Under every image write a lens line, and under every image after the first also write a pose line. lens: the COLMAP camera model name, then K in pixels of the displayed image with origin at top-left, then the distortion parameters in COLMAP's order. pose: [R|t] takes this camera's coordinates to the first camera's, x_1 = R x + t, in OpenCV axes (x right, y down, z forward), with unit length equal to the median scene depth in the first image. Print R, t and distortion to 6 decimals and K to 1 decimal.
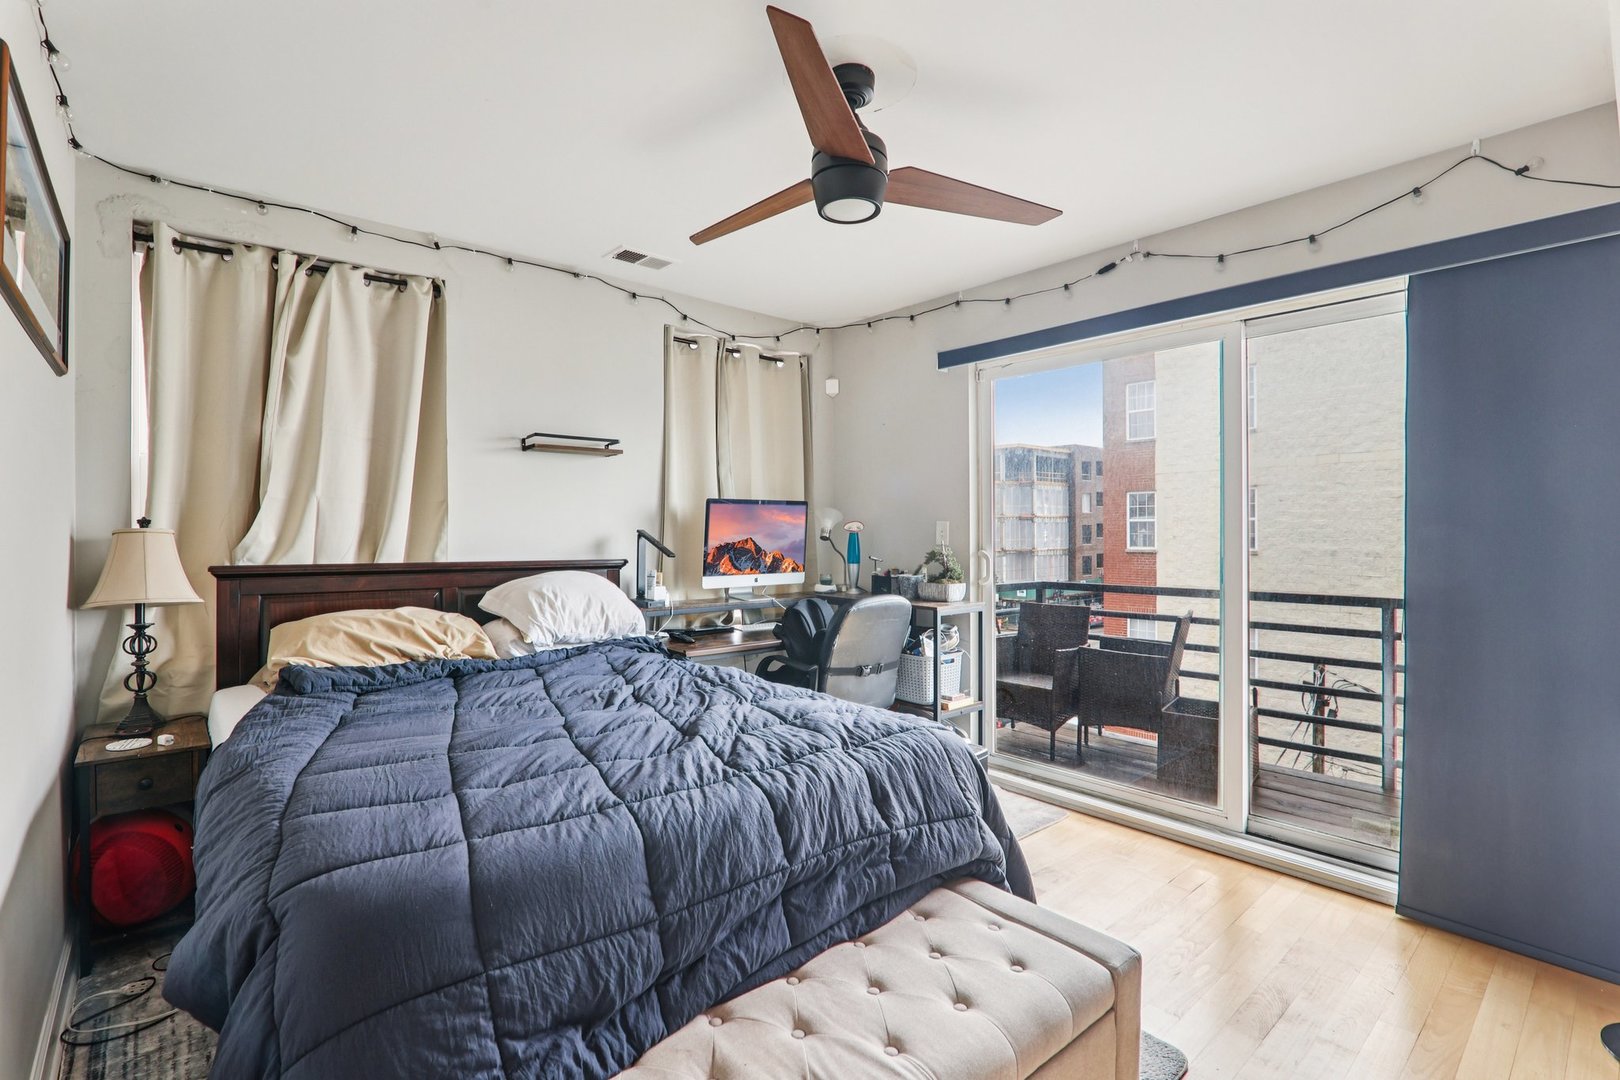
lens RADIAL K [[752.8, 0, 805.2], [0, 752.8, 526.7], [0, 0, 1]] dist [-0.020352, 0.000611]
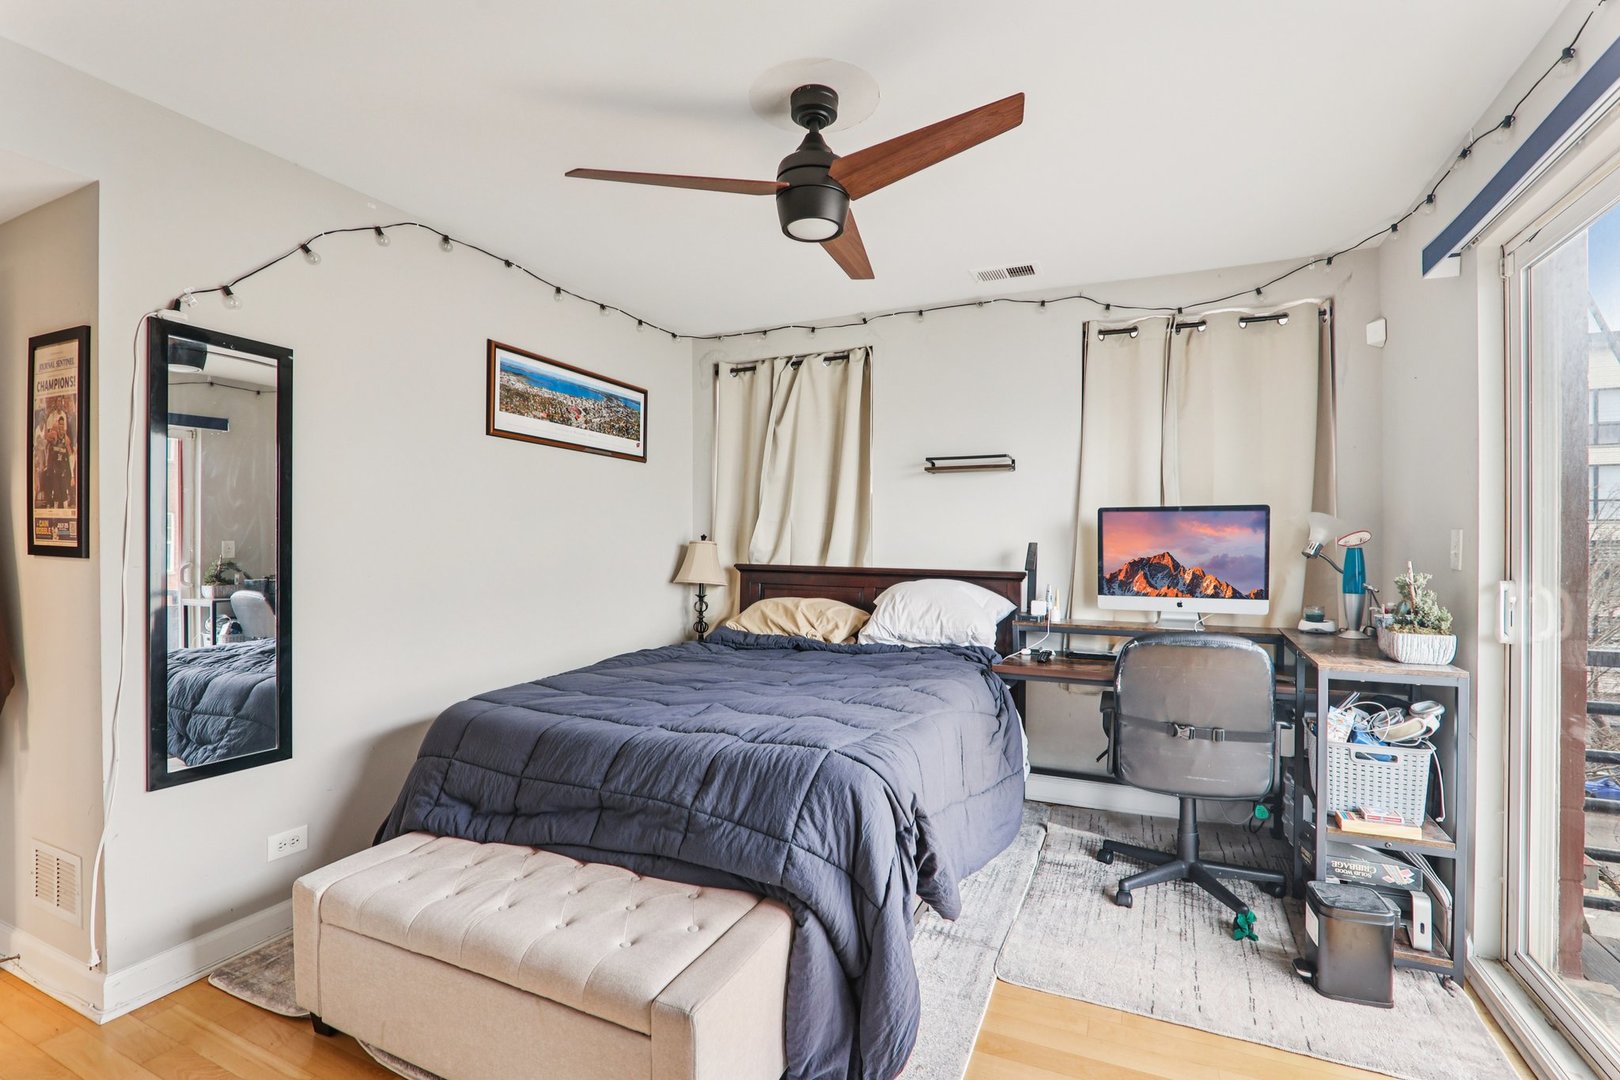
lens RADIAL K [[752.8, 0, 795.1], [0, 752.8, 544.6], [0, 0, 1]] dist [-0.020352, 0.000611]
pose [[0.402068, 0.004091, -0.915601, 0.662119], [0.000538, 0.999989, 0.004704, 0.002727], [0.915610, -0.002383, 0.402061, 0.380570]]
